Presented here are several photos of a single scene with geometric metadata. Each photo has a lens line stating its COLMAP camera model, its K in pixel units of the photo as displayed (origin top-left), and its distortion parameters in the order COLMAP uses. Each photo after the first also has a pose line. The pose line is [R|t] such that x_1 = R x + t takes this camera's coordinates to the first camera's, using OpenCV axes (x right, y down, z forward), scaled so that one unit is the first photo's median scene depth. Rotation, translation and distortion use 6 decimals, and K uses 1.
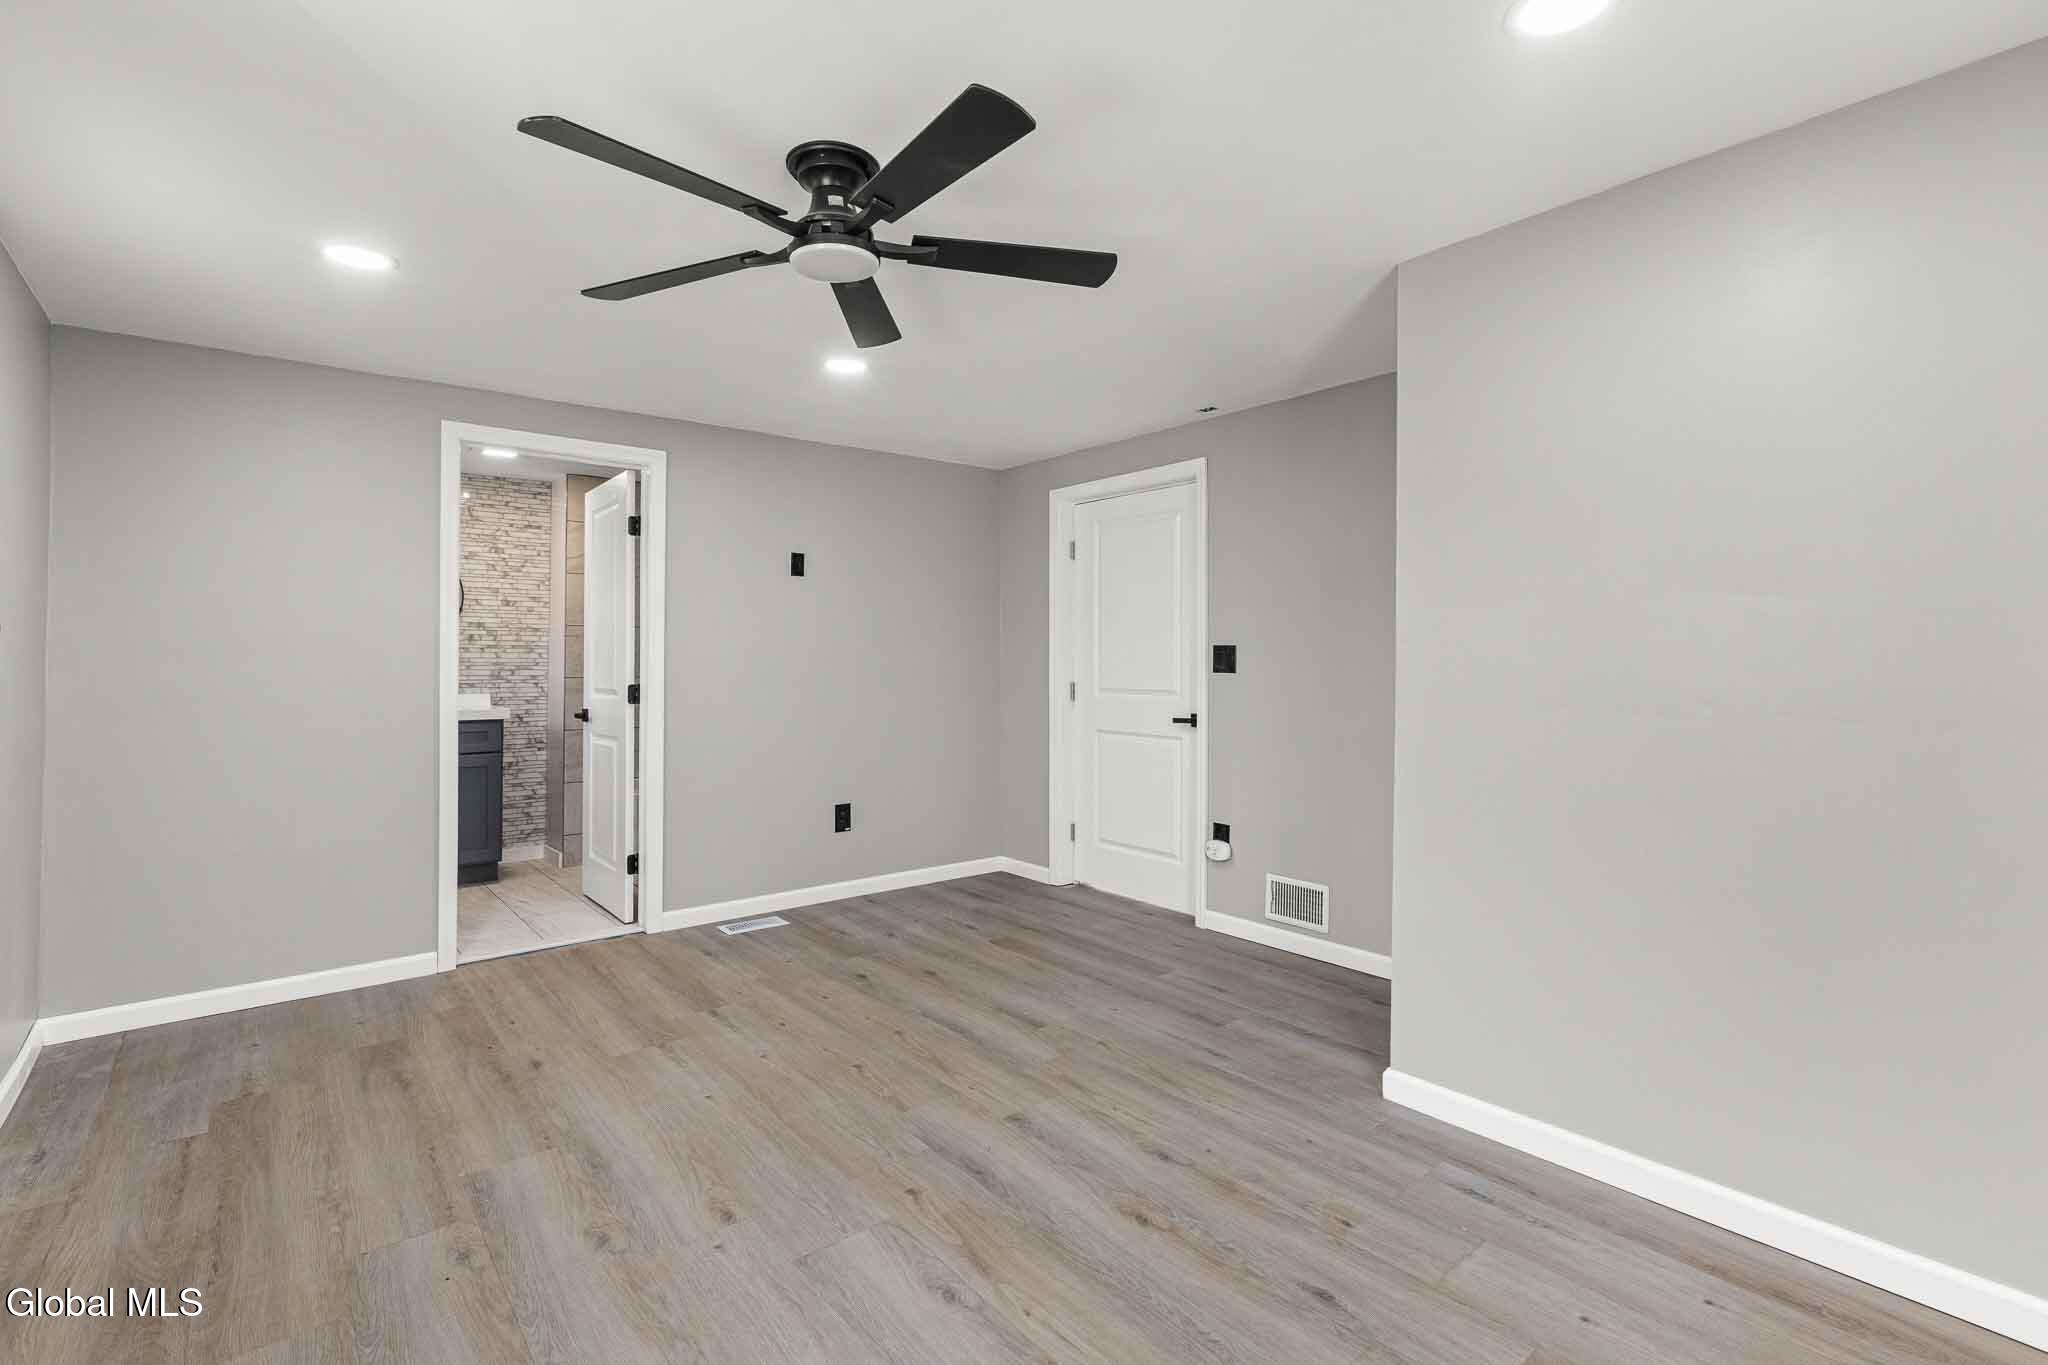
lens RADIAL K [[926.5, 0, 1025.5], [0, 926.5, 634.0], [0, 0, 1]] dist [-0.000106, -0.000060]
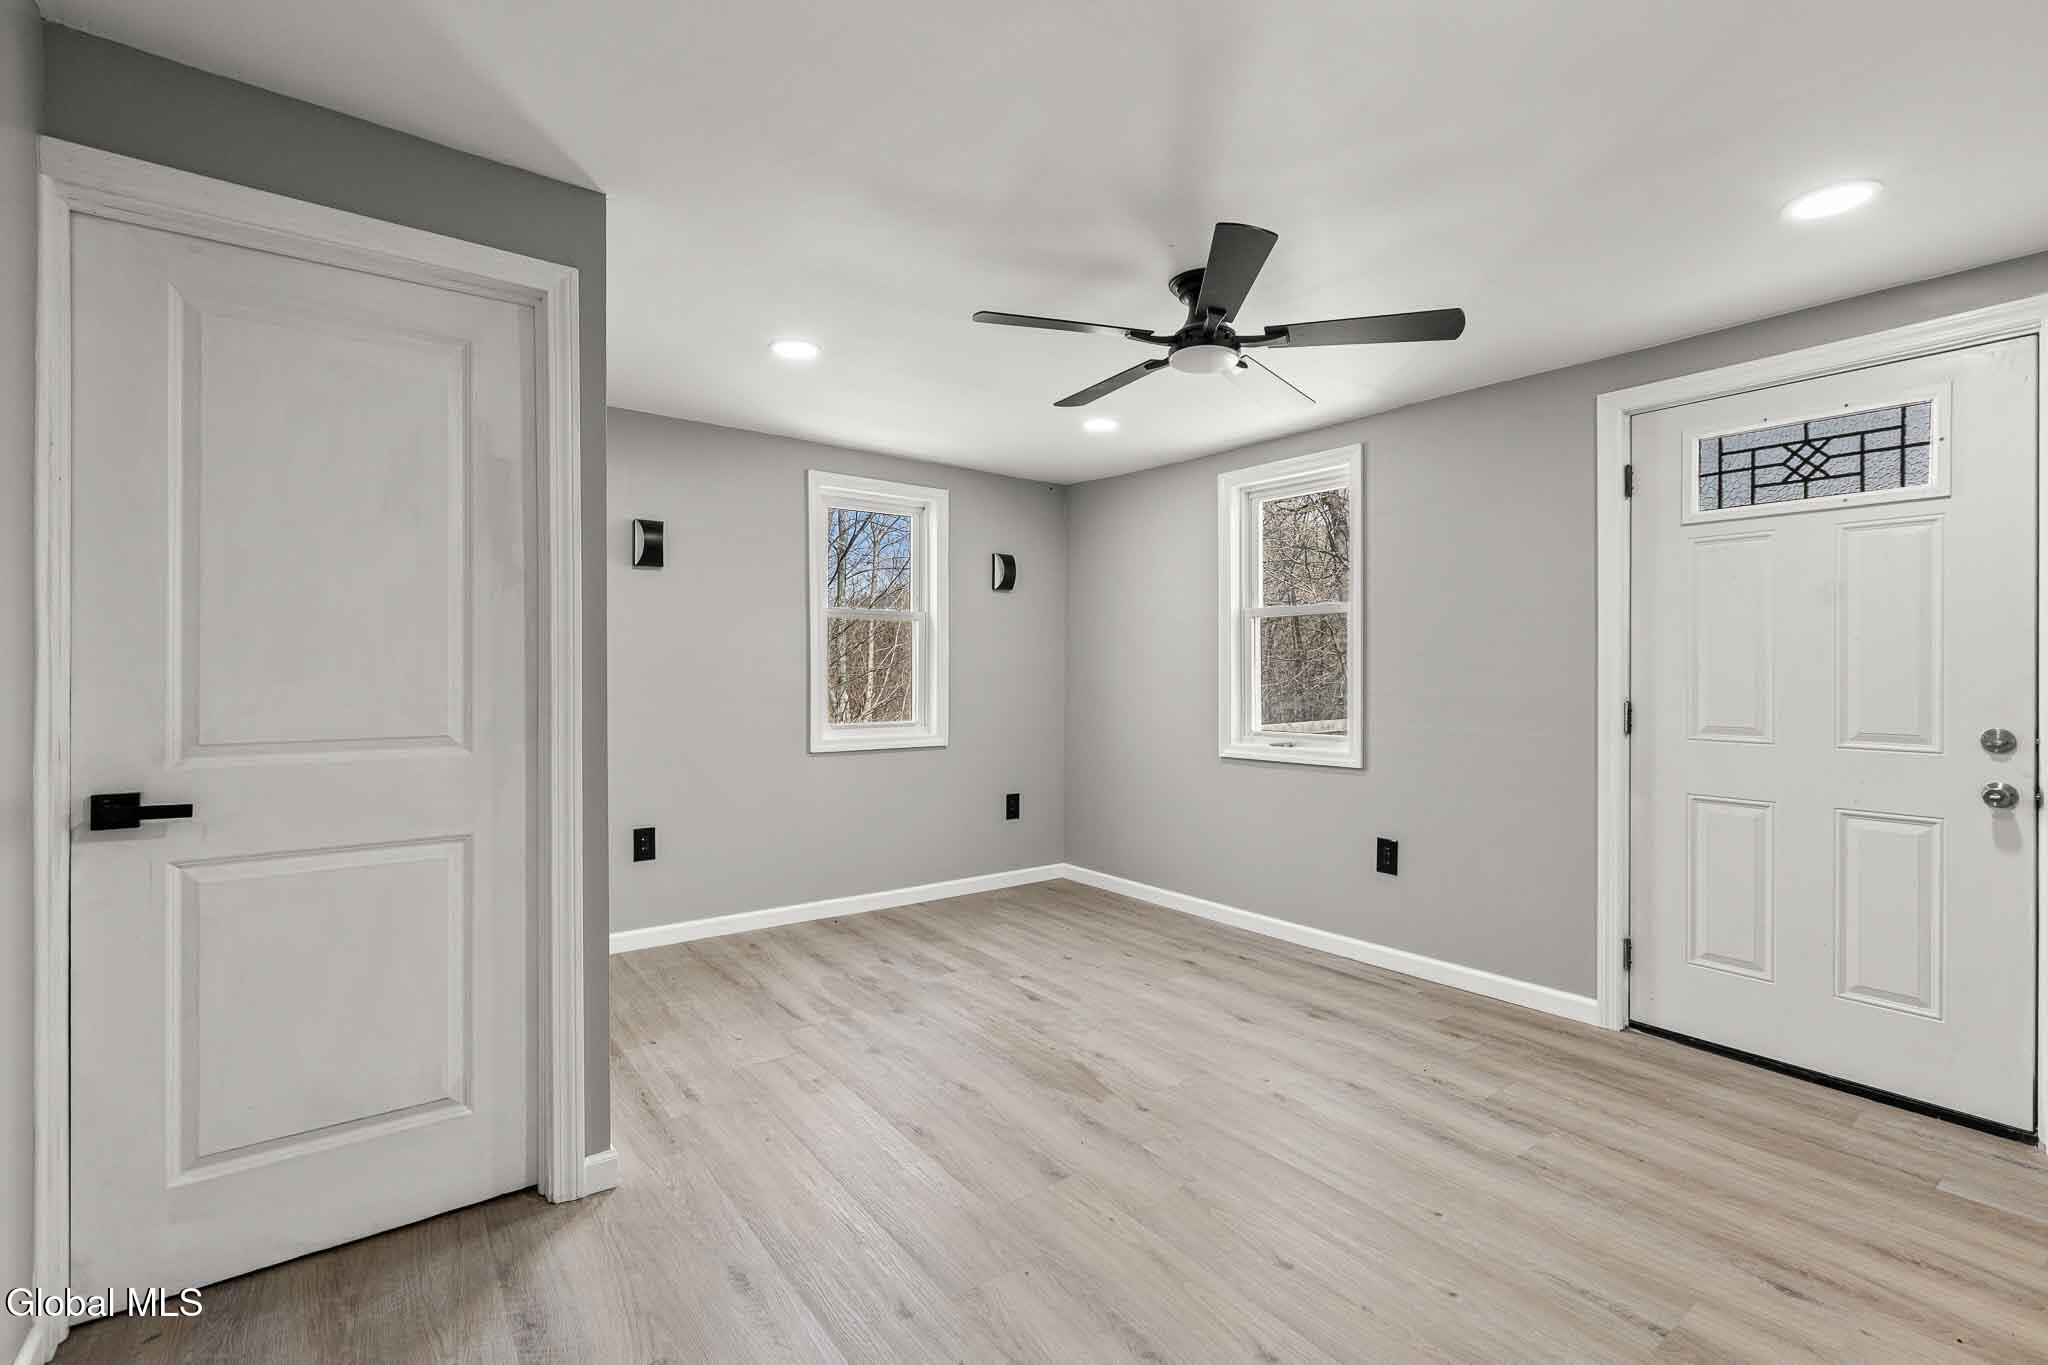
lens RADIAL K [[905.7, 0, 1038.3], [0, 905.7, 671.7], [0, 0, 1]] dist [-0.000459, -0.000229]
pose [[-0.999018, -0.005576, 0.043961, -0.023633], [-0.007032, 0.999429, -0.033046, 0.047916], [-0.043751, -0.033323, -0.998487, 1.485028]]
